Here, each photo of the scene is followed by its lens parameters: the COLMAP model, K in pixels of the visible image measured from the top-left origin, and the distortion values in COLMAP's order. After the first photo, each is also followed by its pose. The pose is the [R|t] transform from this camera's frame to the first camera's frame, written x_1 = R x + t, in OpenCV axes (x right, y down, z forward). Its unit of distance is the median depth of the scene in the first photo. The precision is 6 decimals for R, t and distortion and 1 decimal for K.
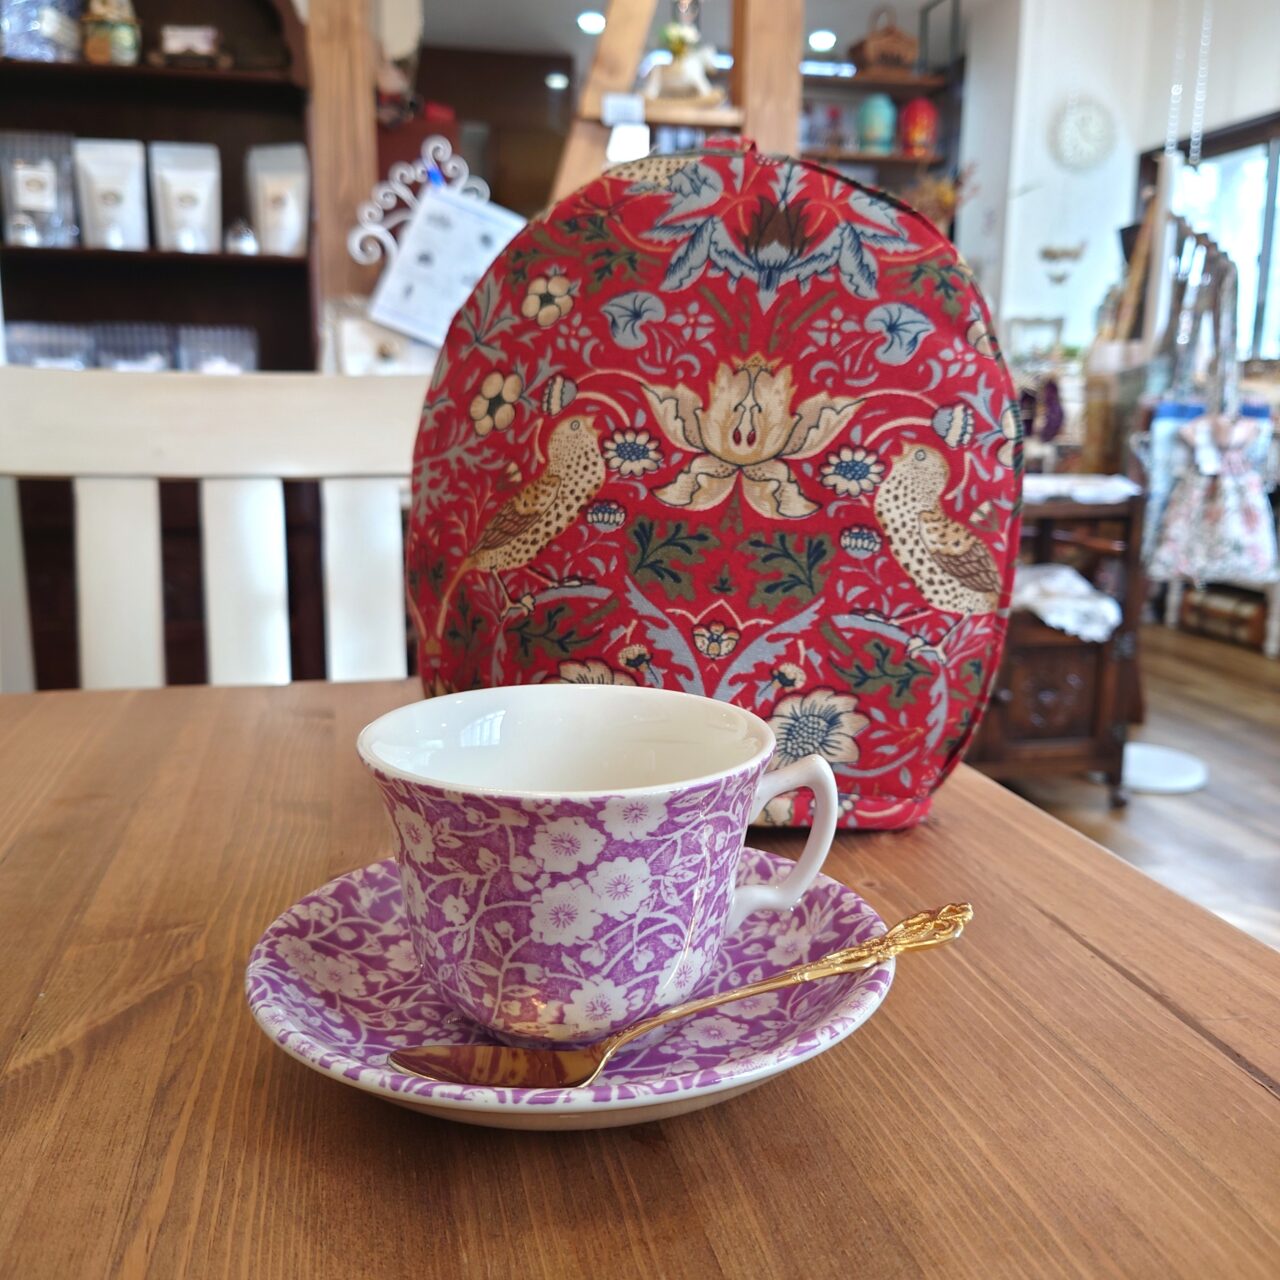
lens RADIAL K [[1208.2, 0, 631.8], [0, 1208.2, 656.1], [0, 0, 1]] dist [0.019006, 0.028219]
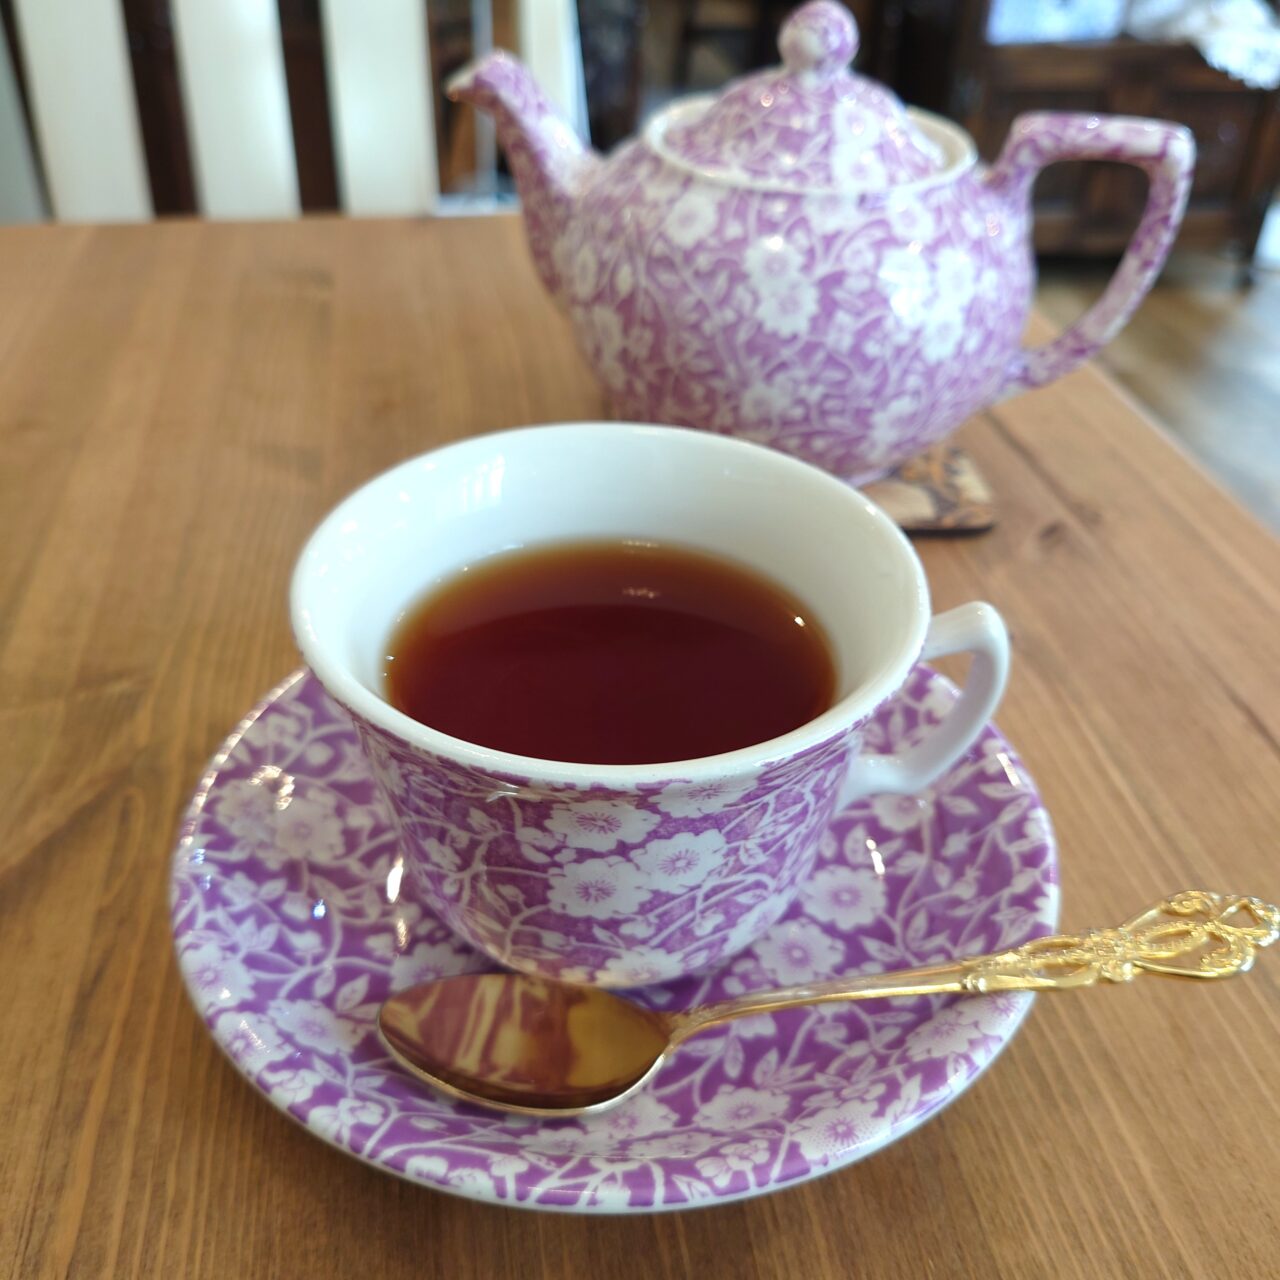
lens RADIAL K [[1244.0, 0, 638.4], [0, 1244.0, 650.6], [0, 0, 1]] dist [0.021973, -0.034235]
pose [[0.998254, 0.046073, -0.036957, -0.012411], [-0.026013, 0.904710, 0.425233, -0.208810], [0.053027, -0.423529, 0.904329, 0.419156]]
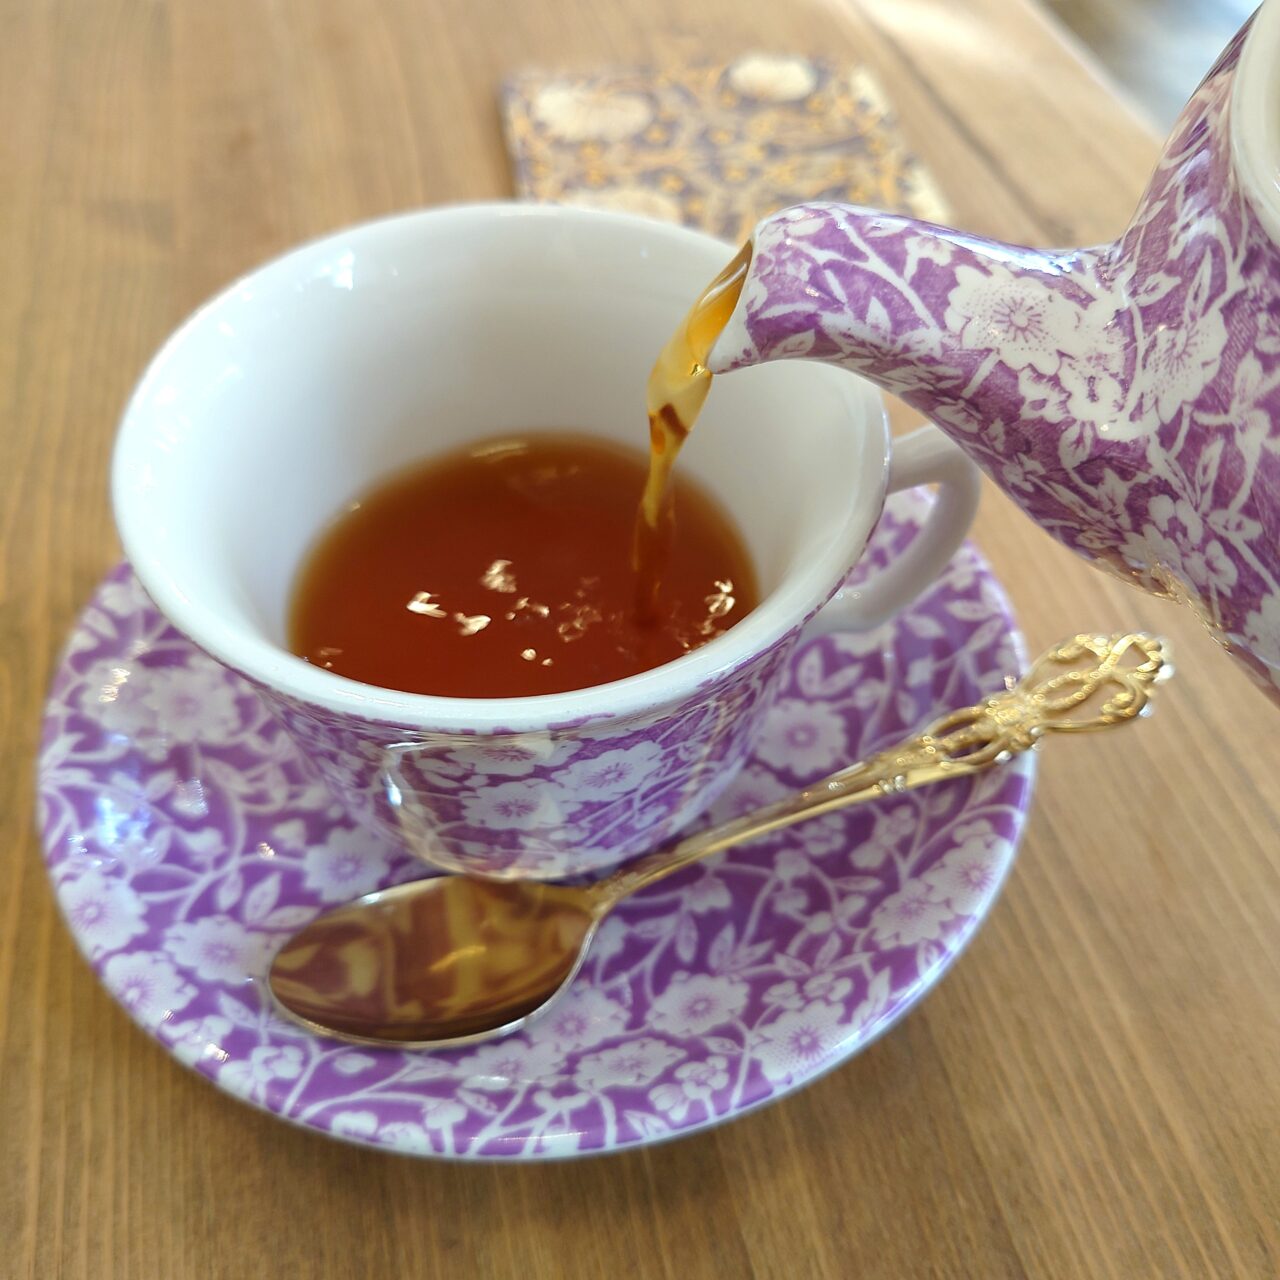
lens RADIAL K [[1260.3, 0, 640.0], [0, 1260.3, 640.0], [0, 0, 1]] dist [0.012338, -0.026217]
pose [[0.999772, -0.019786, 0.008083, 0.001086], [0.010327, 0.778302, 0.627805, -0.238882], [-0.018713, -0.627578, 0.778328, 0.564951]]
